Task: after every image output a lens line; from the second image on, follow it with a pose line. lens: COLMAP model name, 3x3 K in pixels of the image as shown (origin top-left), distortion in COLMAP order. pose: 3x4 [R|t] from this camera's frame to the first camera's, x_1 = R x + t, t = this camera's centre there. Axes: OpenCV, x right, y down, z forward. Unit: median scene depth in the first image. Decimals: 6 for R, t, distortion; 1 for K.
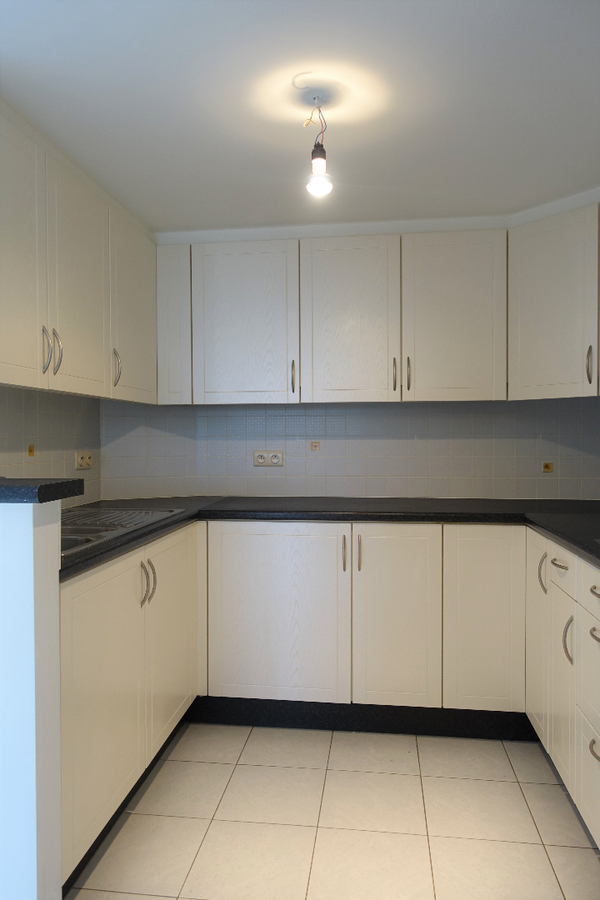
lens RADIAL K [[633.1, 0, 300.0], [0, 633.1, 450.0], [0, 0, 1]] dist [-0.016284, -0.000908]
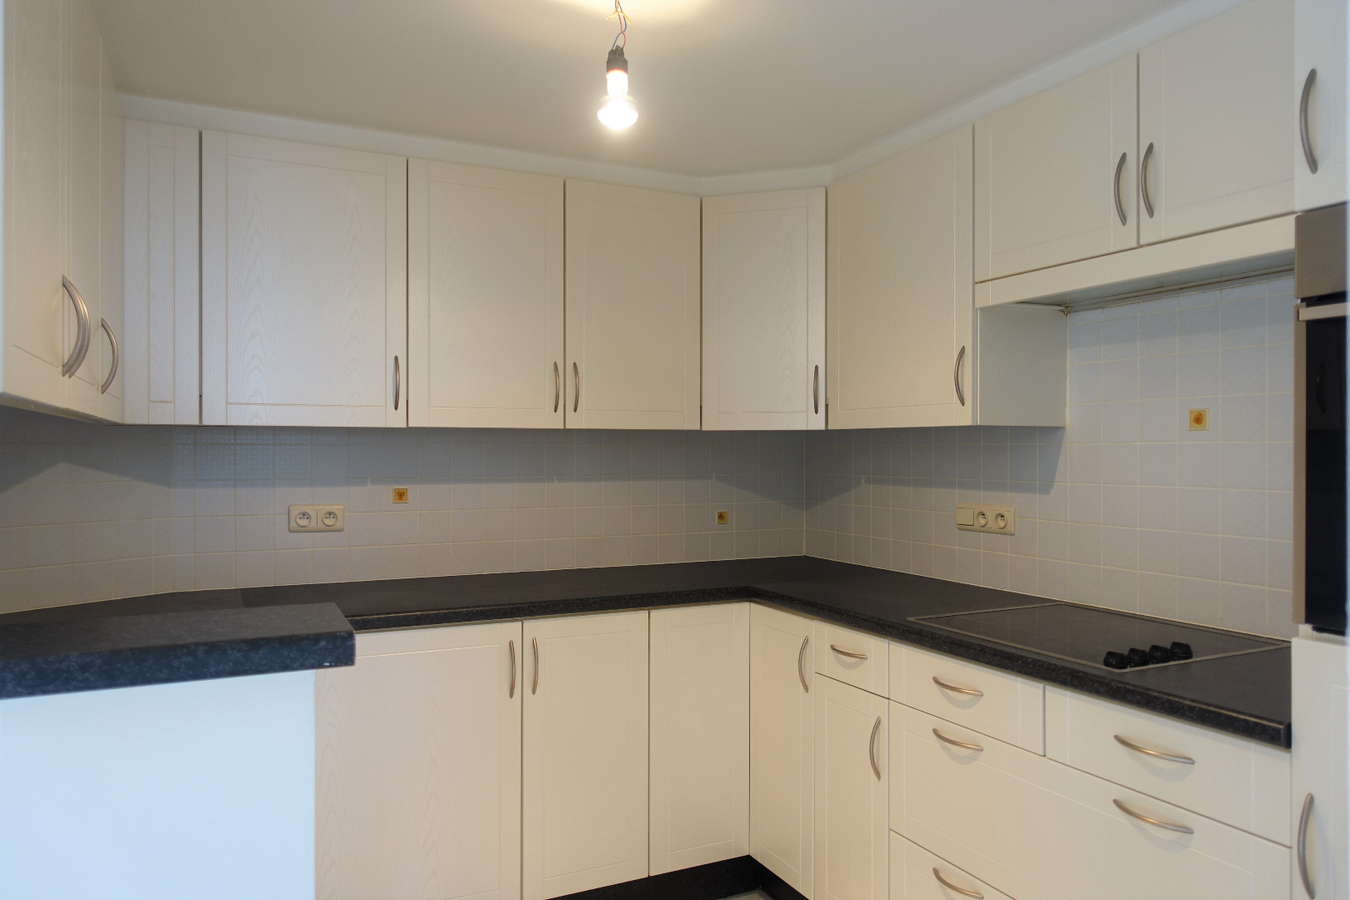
lens RADIAL K [[949.6, 0, 675.0], [0, 949.6, 450.0], [0, 0, 1]] dist [-0.016284, -0.000908]
pose [[0.824705, 0.004188, 0.565548, -0.300508], [0.006734, 0.999829, -0.017224, -0.035153], [-0.565523, 0.018013, 0.824535, 0.109415]]
